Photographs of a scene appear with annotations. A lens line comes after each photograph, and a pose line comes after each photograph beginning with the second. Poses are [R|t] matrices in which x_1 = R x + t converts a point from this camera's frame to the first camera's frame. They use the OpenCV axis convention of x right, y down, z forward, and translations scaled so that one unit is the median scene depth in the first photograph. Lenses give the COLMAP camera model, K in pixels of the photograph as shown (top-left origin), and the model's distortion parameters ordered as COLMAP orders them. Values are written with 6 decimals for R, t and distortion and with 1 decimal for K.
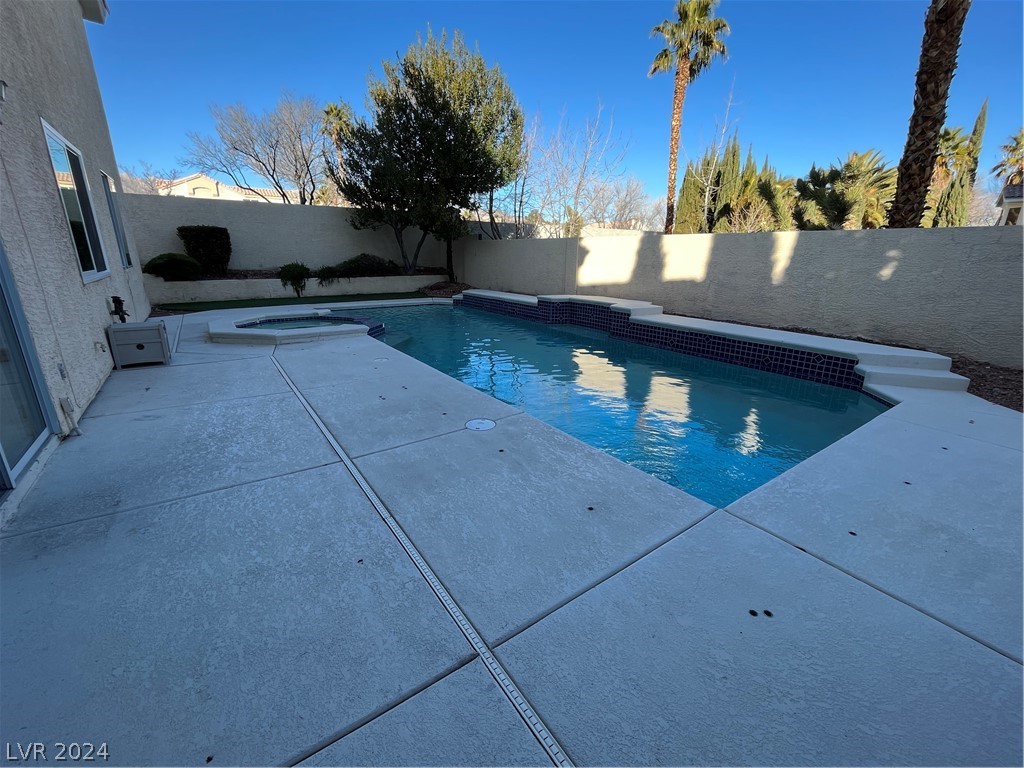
lens RADIAL K [[430.5, 0, 509.6], [0, 430.5, 383.9], [0, 0, 1]] dist [-0.000393, -0.000024]
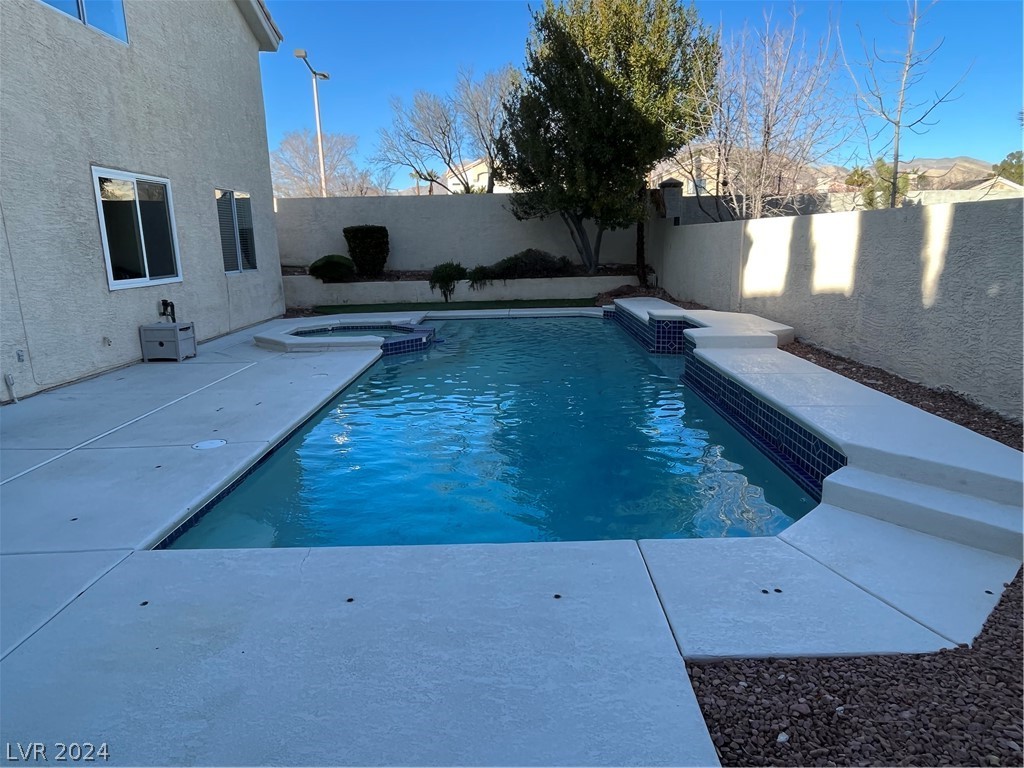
lens RADIAL K [[638.2, 0, 512.0], [0, 638.2, 384.0], [0, 0, 1]] dist [0.001122, -0.000326]
pose [[0.818136, 0.098196, -0.566579, 0.370929], [-0.137972, 0.990050, -0.027641, -0.026816], [0.558227, 0.100786, 0.823544, 0.057144]]
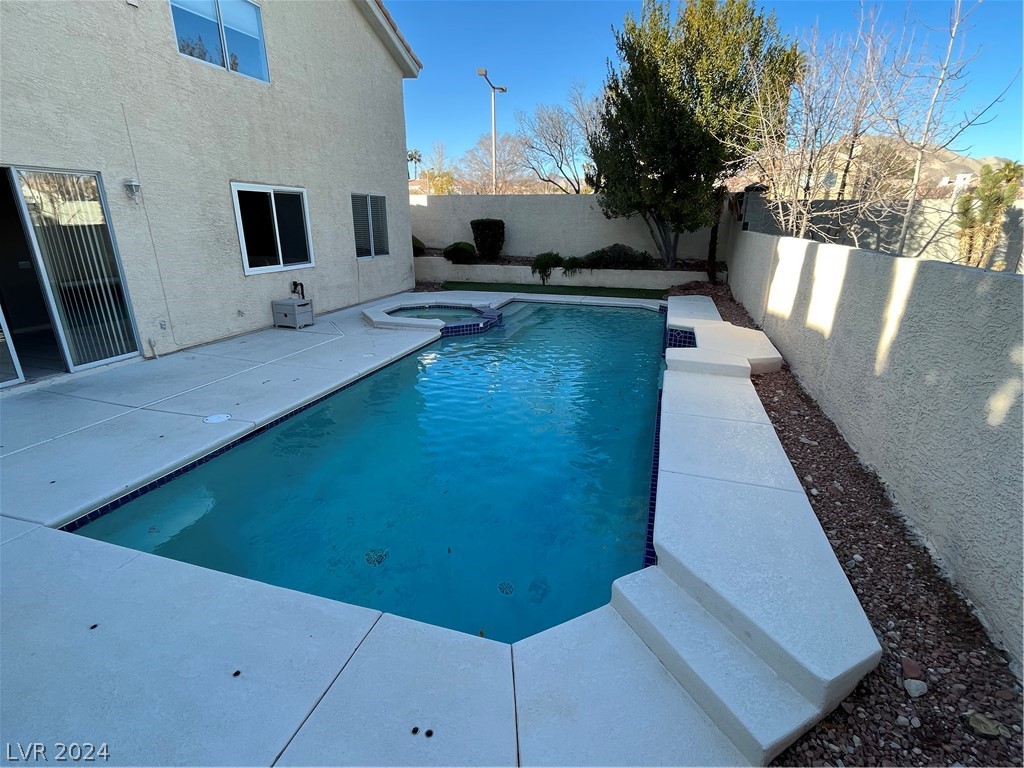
lens RADIAL K [[483.3, 0, 515.0], [0, 483.3, 383.2], [0, 0, 1]] dist [0.001263, -0.000026]
pose [[0.623249, 0.245037, -0.742642, 0.434171], [-0.228607, 0.965248, 0.126633, -0.110887], [0.747863, 0.090849, 0.657607, 0.208493]]
